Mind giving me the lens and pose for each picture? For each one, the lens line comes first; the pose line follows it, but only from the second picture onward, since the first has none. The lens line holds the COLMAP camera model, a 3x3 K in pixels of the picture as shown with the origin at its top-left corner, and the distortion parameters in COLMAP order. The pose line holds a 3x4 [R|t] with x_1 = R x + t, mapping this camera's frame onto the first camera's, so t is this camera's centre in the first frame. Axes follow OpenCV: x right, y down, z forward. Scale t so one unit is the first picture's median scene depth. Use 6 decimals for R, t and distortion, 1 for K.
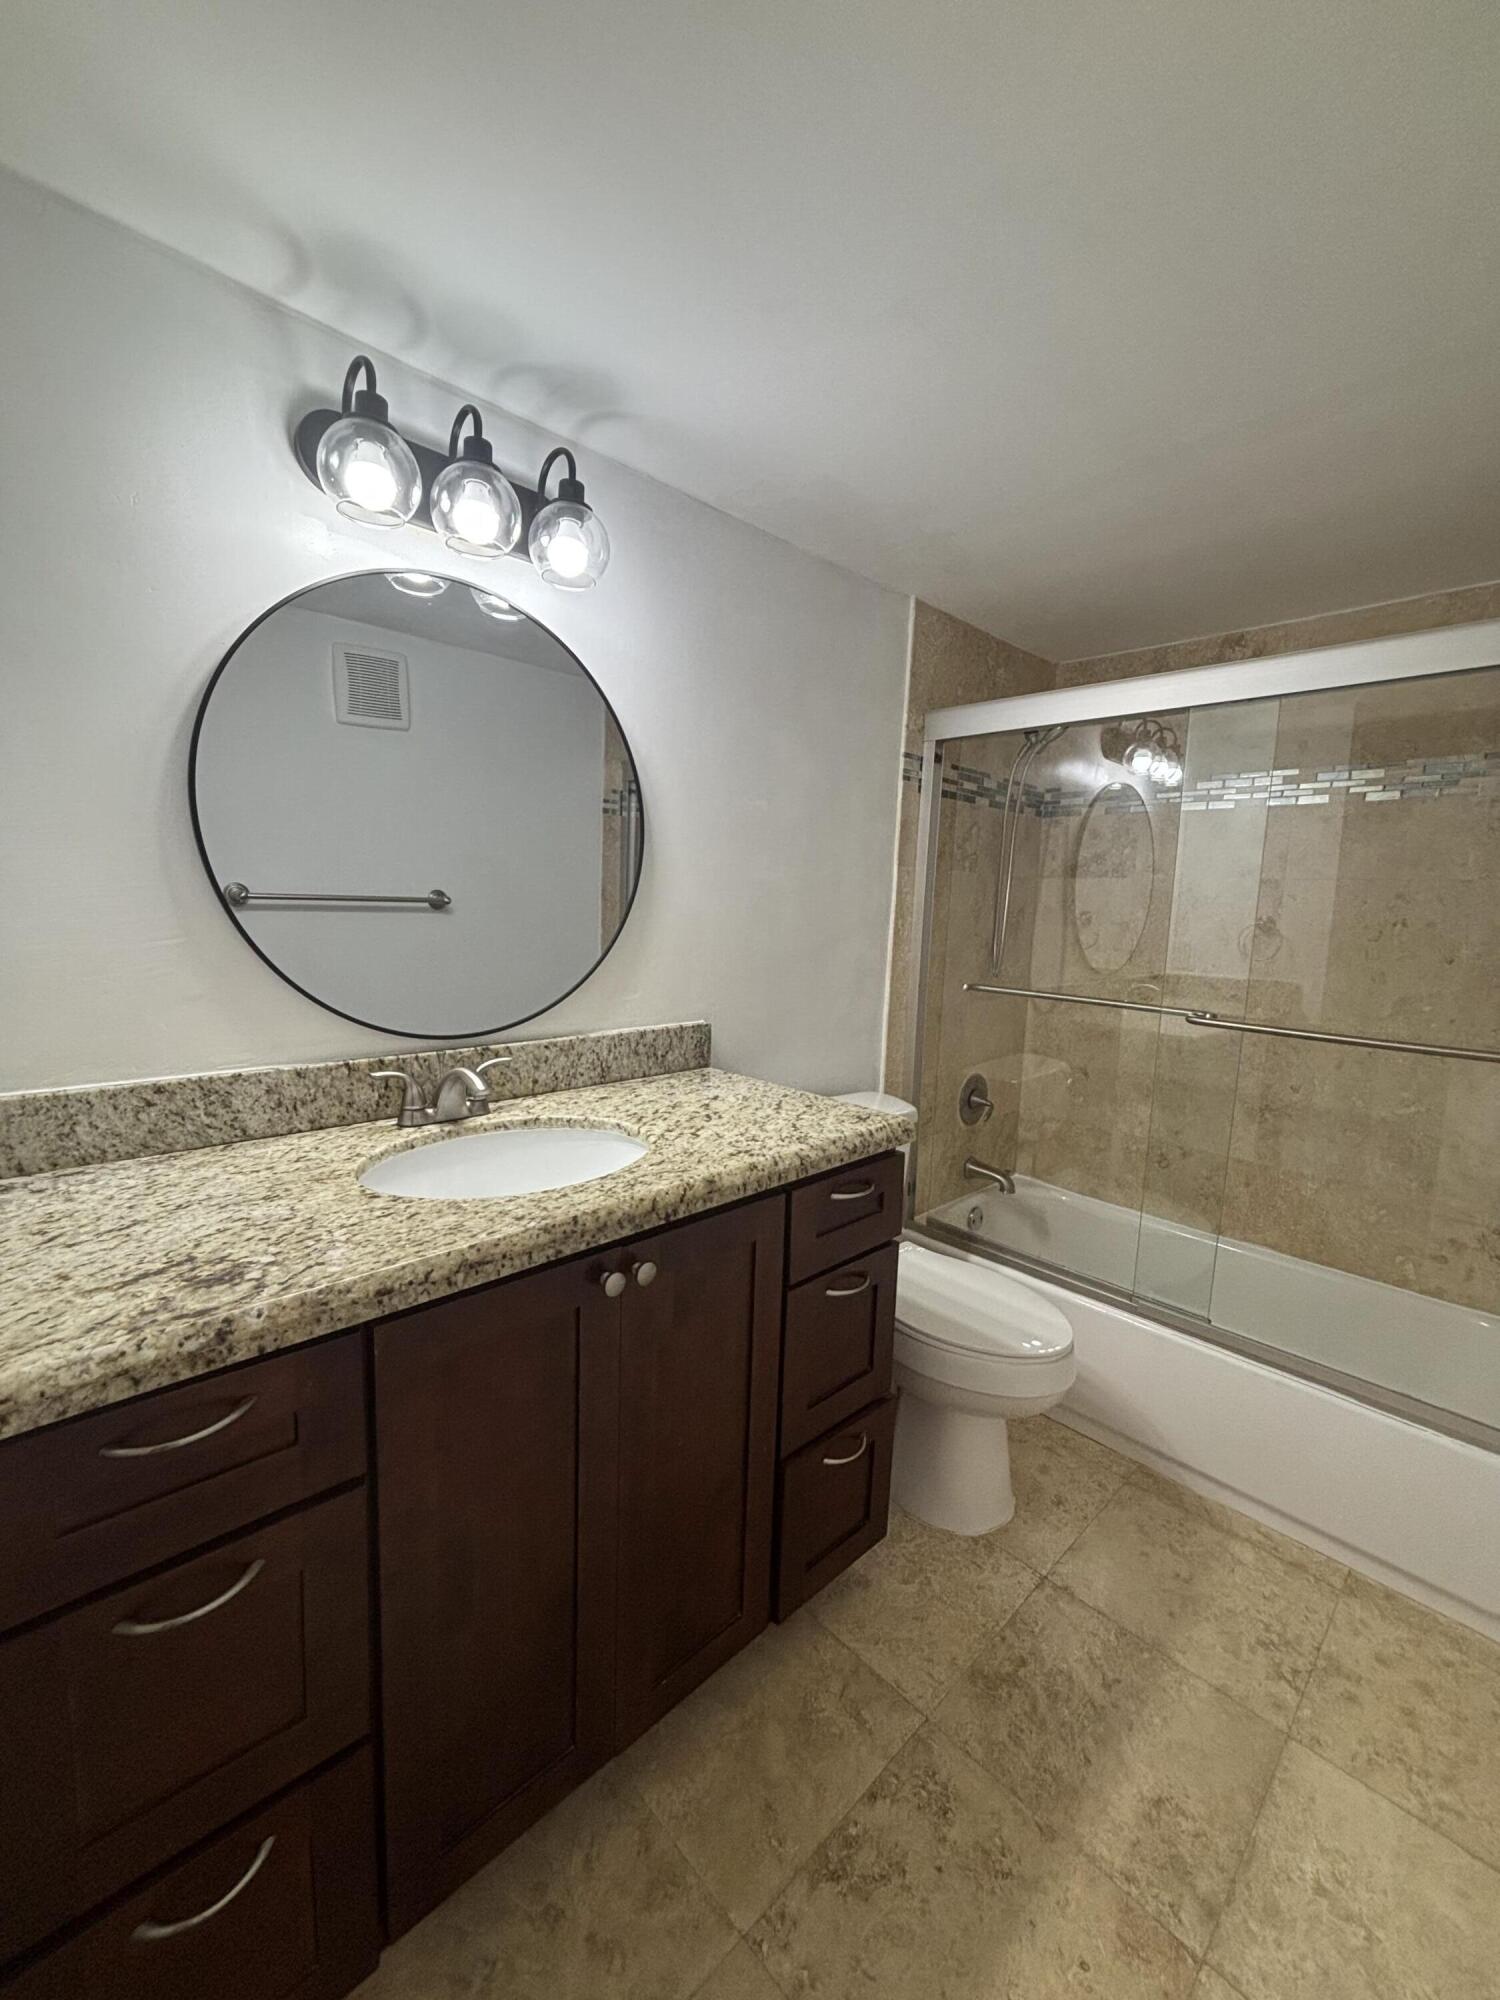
lens RADIAL K [[804.2, 0, 748.0], [0, 804.2, 1001.2], [0, 0, 1]] dist [-0.001467, -0.000023]
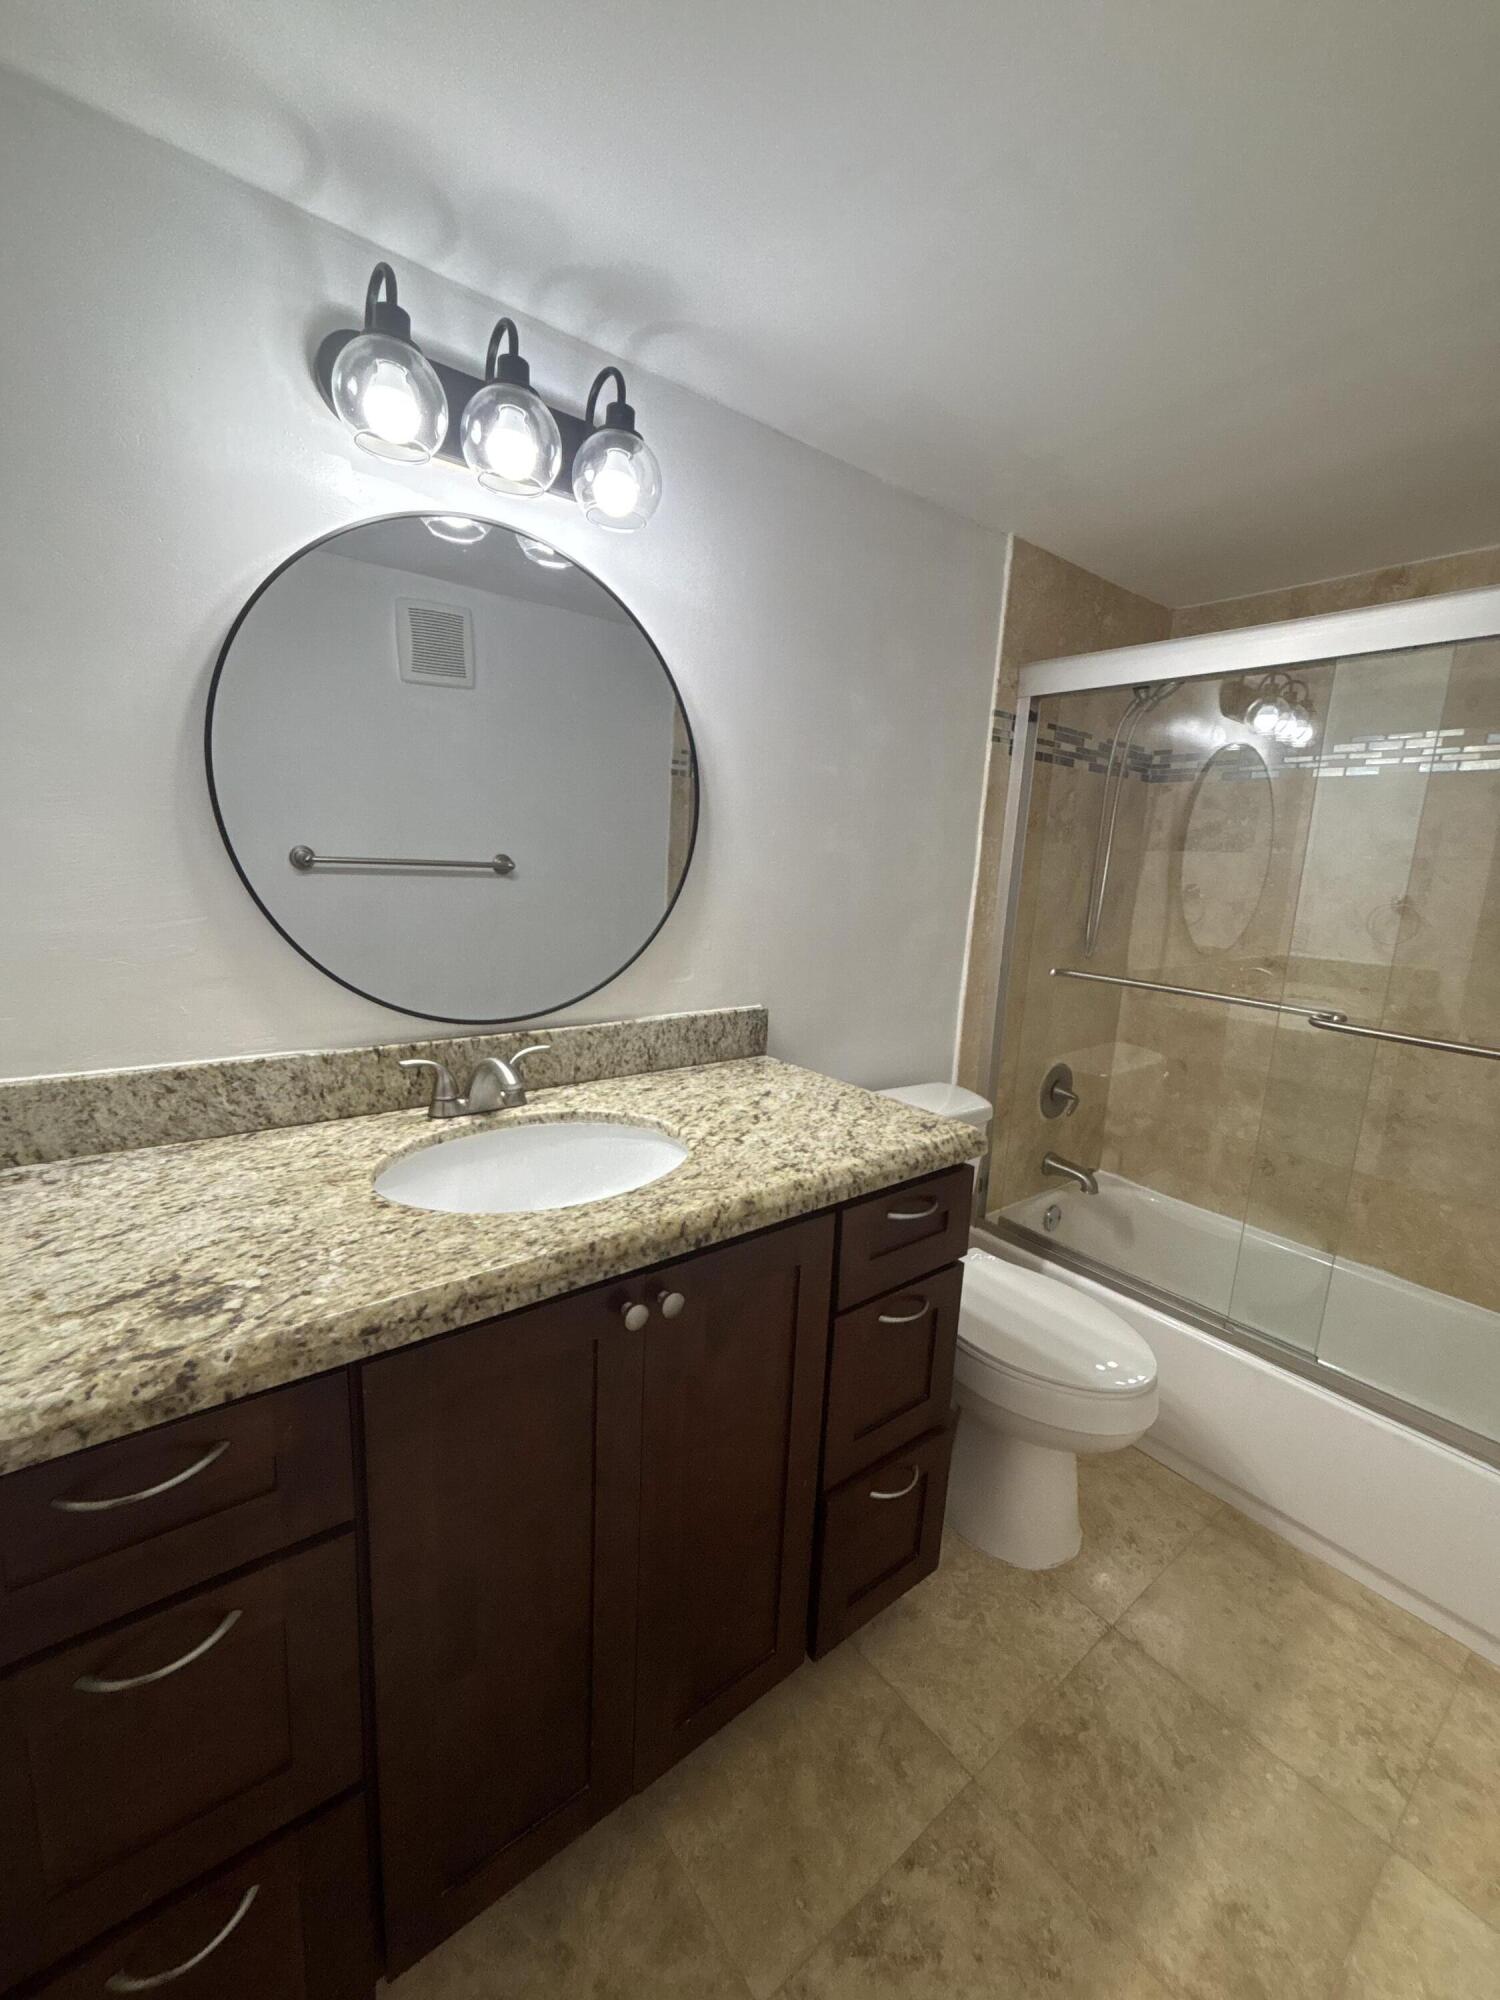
lens RADIAL K [[804.2, 0, 750.8], [0, 804.2, 1000.9], [0, 0, 1]] dist [-0.001467, -0.000023]
pose [[0.995166, 0.030083, -0.093488, 0.026565], [-0.025351, 0.998356, 0.051403, -0.038235], [0.094881, -0.048785, 0.994293, 0.097924]]
